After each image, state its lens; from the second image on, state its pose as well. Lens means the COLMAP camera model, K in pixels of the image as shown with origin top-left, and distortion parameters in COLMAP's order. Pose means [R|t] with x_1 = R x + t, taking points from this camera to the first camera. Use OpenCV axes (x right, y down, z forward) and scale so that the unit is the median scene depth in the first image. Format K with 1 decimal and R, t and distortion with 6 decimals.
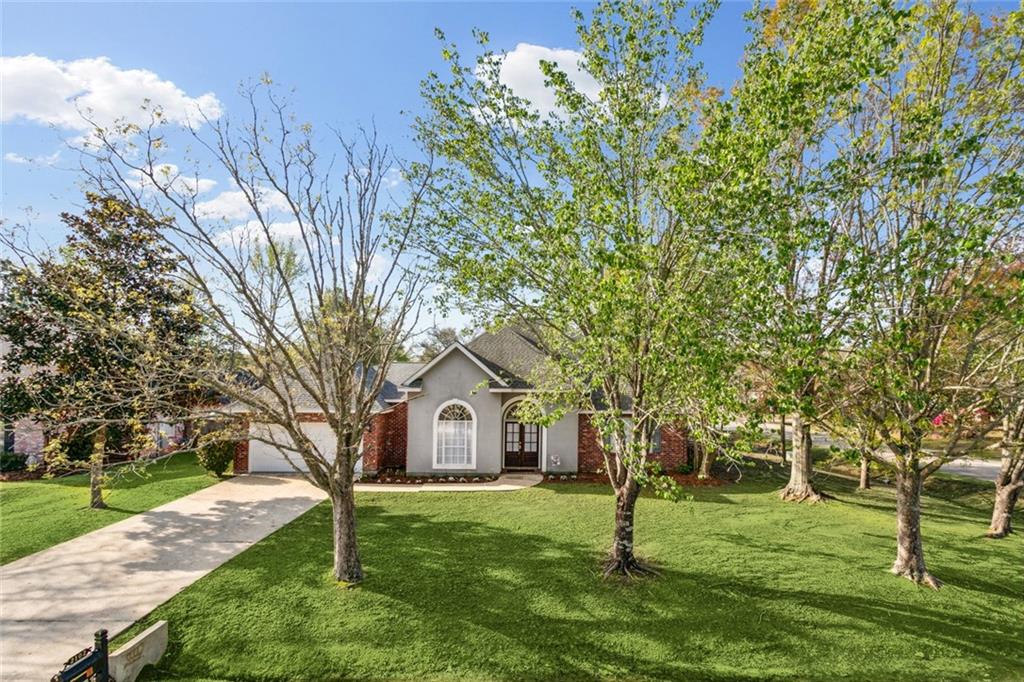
lens RADIAL K [[488.4, 0, 512.0], [0, 488.4, 341.0], [0, 0, 1]] dist [-0.002220, 0.000316]
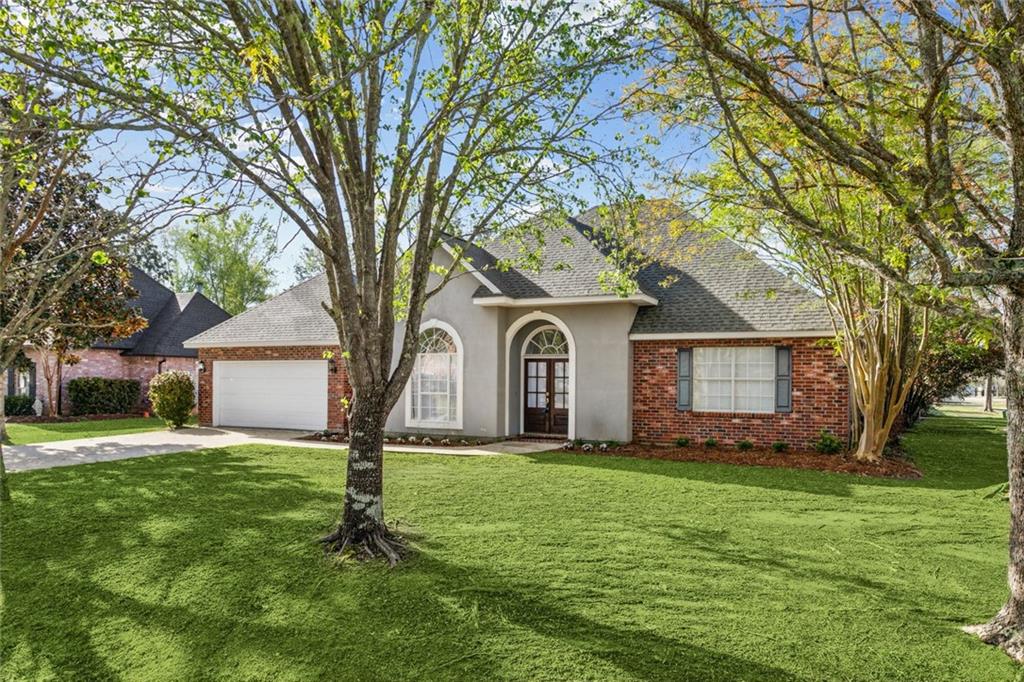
lens RADIAL K [[682.3, 0, 568.9], [0, 682.3, 344.2], [0, 0, 1]] dist [0.001995, -0.000661]
pose [[0.903867, -0.028996, -0.426831, 0.489403], [0.034805, 0.999377, 0.005812, 0.175186], [0.426396, -0.020109, 0.904313, 0.305999]]
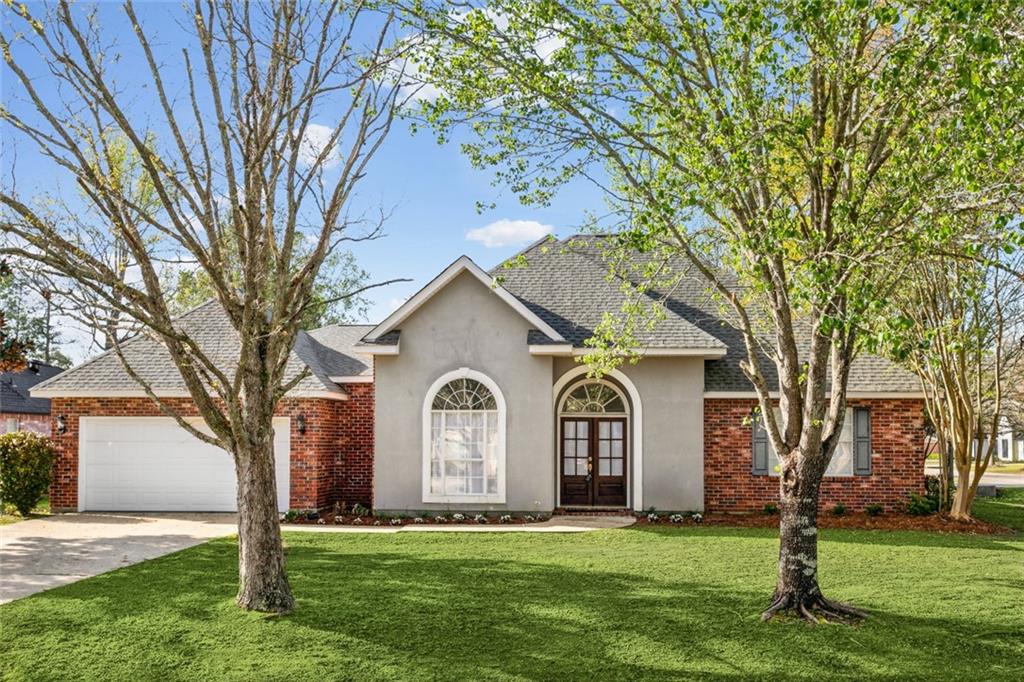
lens RADIAL K [[946.5, 0, 511.2], [0, 946.5, 370.7], [0, 0, 1]] dist [0.015376, -0.006186]
pose [[0.997866, -0.014131, -0.063745, -0.002021], [0.013954, 0.999897, -0.003207, 0.144114], [0.063784, 0.002311, 0.997961, -0.001157]]
